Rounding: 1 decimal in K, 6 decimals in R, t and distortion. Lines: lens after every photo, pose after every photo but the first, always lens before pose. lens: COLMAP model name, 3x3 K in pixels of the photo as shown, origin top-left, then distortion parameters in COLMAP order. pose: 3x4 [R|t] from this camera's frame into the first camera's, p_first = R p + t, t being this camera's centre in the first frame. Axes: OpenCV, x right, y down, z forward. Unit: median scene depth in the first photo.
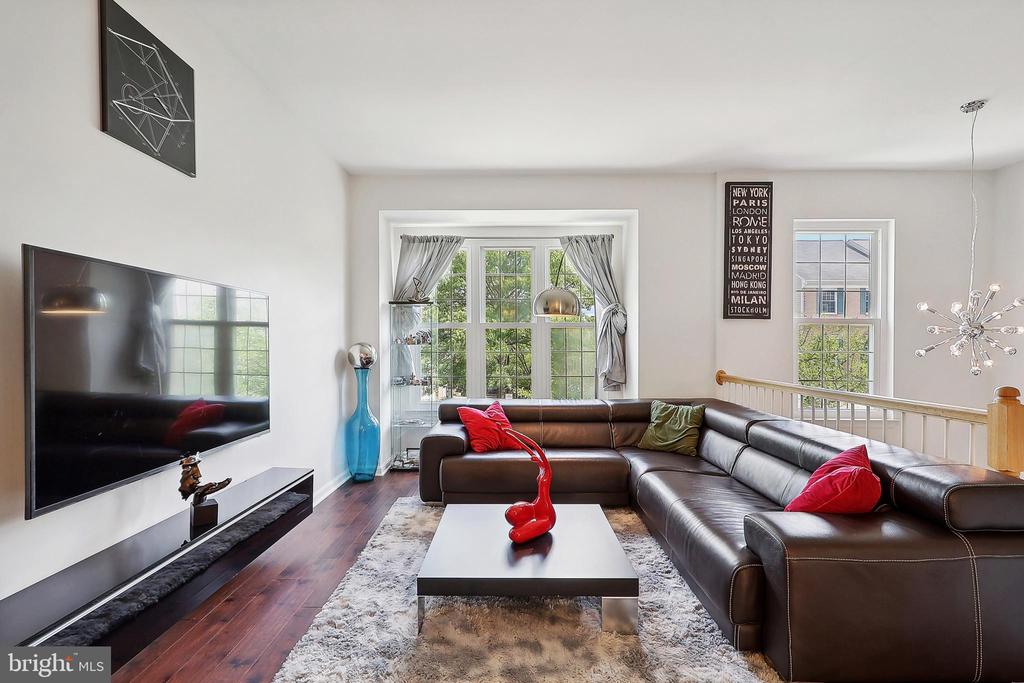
lens RADIAL K [[476.8, 0, 511.9], [0, 476.8, 346.1], [0, 0, 1]] dist [0.001009, -0.002748]
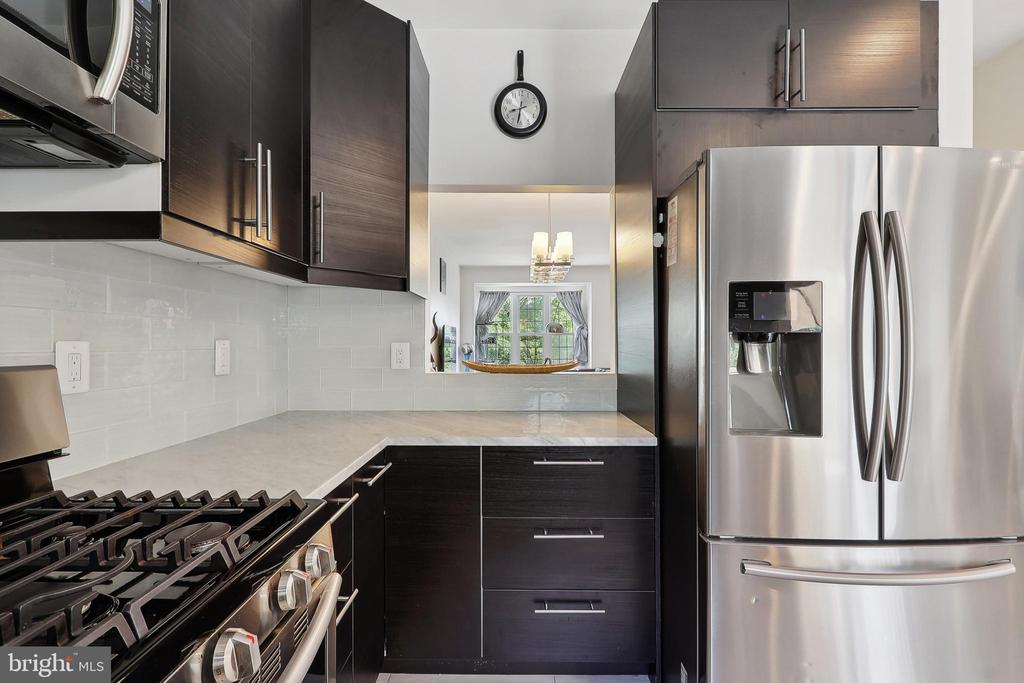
lens RADIAL K [[476.8, 0, 511.2], [0, 476.8, 340.2], [0, 0, 1]] dist [0.001009, -0.002748]
pose [[0.999994, 0.000712, -0.003240, -0.089517], [-0.000726, 0.999989, -0.004527, -0.008074], [0.003237, 0.004529, 0.999985, -1.092300]]
